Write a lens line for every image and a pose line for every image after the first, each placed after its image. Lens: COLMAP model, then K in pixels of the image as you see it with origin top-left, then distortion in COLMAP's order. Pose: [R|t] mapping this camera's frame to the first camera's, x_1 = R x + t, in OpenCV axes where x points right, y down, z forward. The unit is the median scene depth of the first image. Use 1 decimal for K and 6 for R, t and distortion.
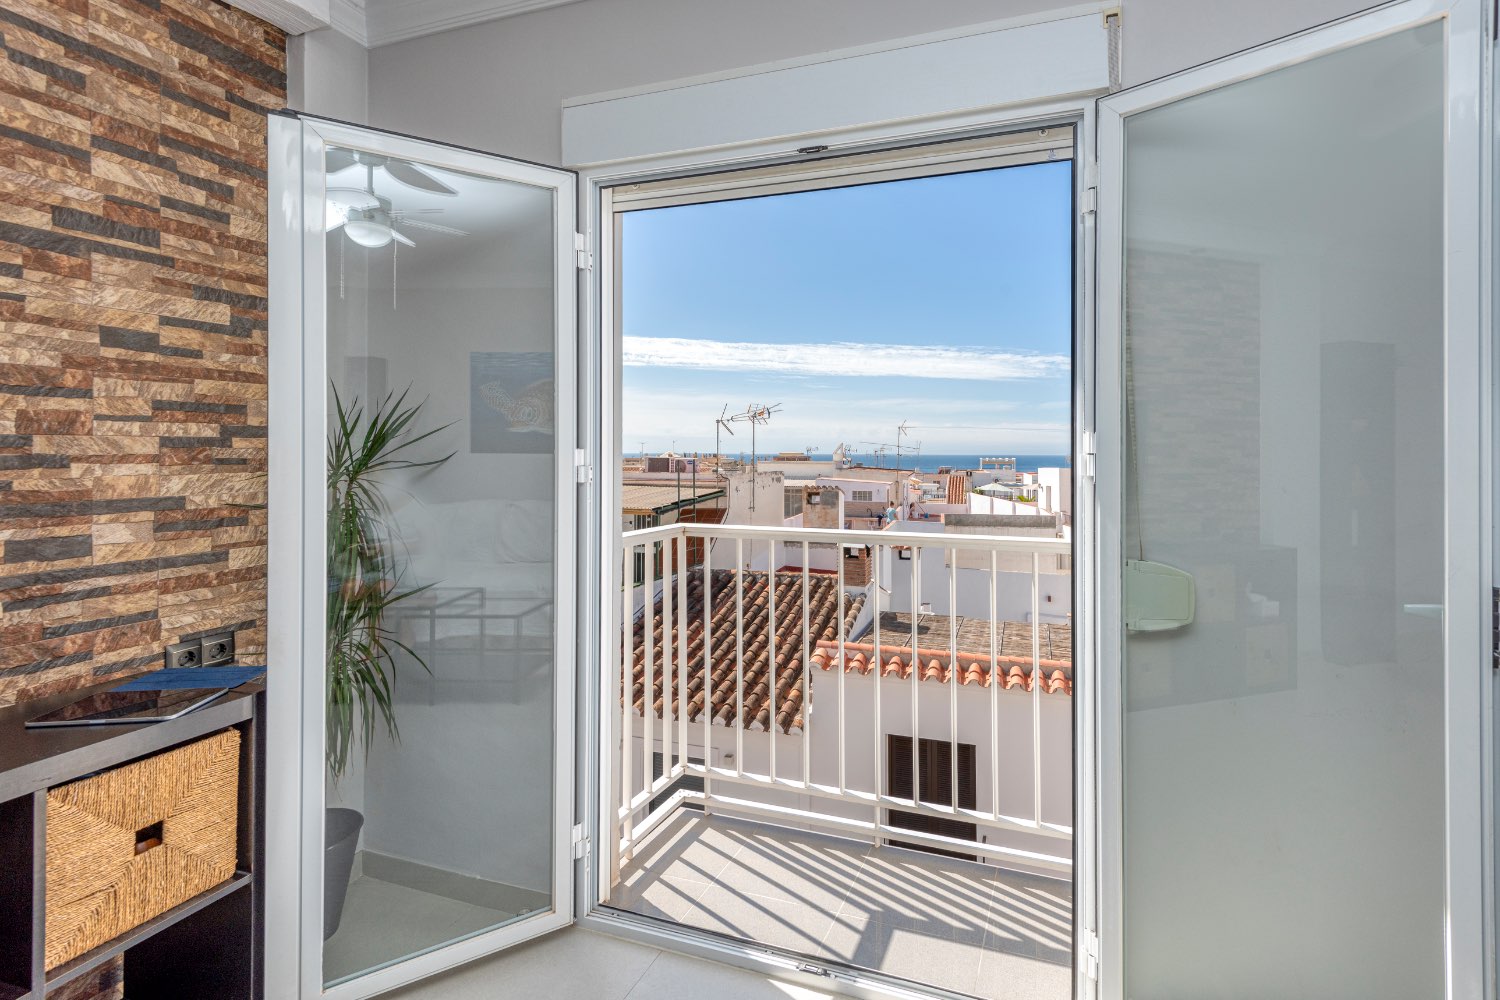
lens RADIAL K [[756.7, 0, 764.9], [0, 756.7, 443.0], [0, 0, 1]] dist [-0.021899, -0.000867]
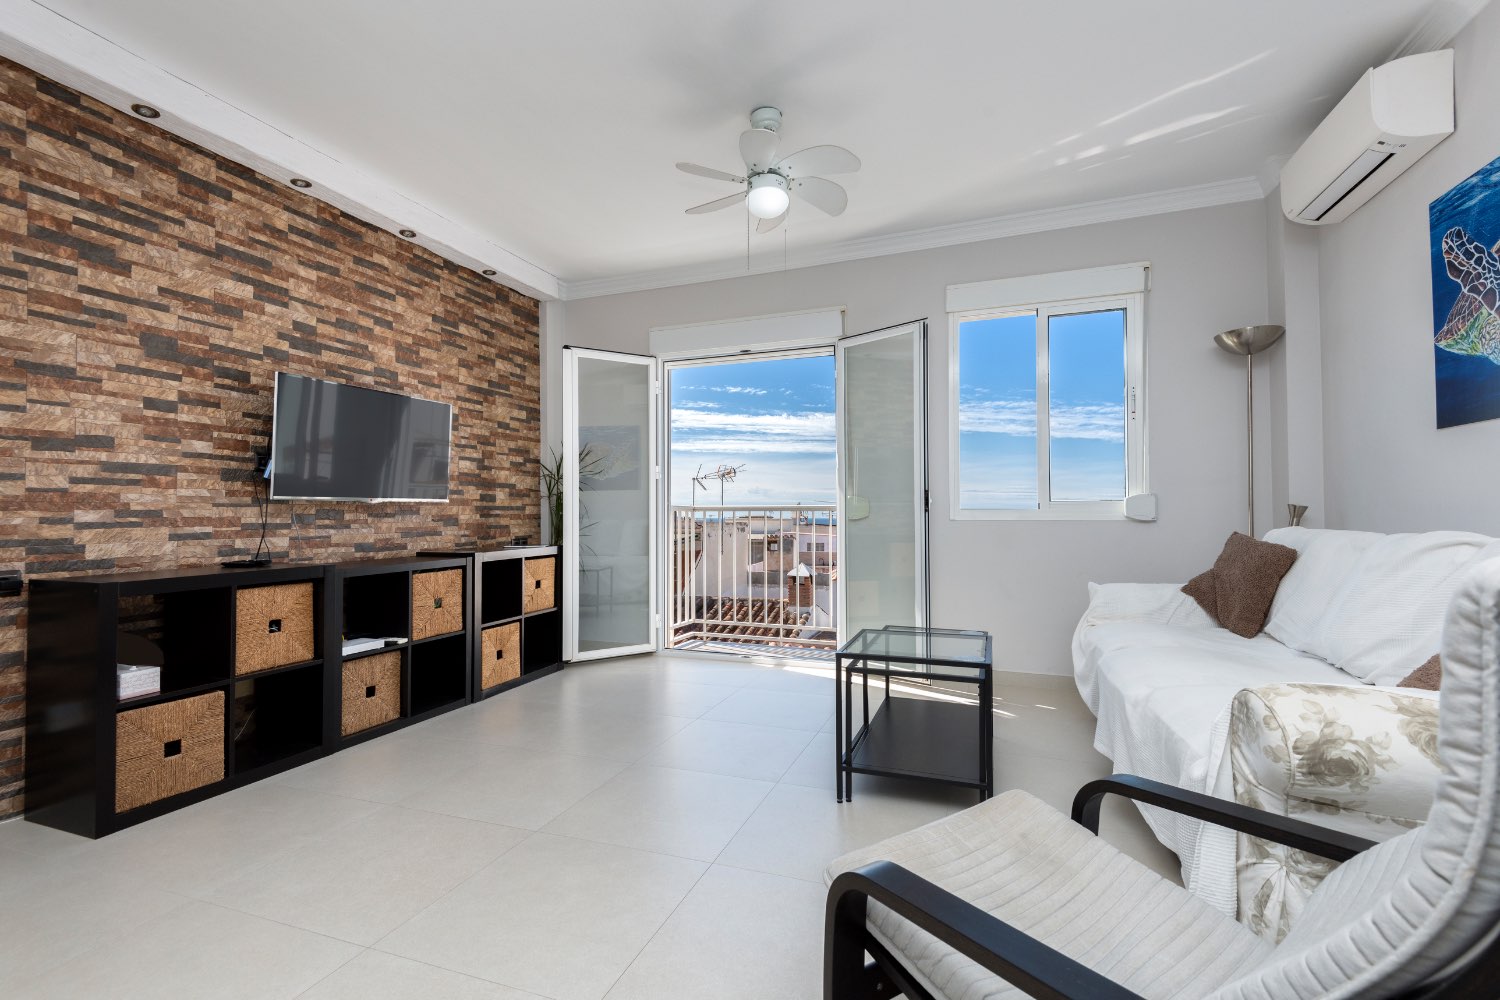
lens RADIAL K [[685.7, 0, 748.4], [0, 685.7, 511.5], [0, 0, 1]] dist [0.001043, -0.003689]
pose [[0.999677, -0.008882, 0.023817, -0.000726], [0.008597, 0.999891, 0.012032, 0.016849], [-0.023922, -0.011823, 0.999644, -0.168379]]
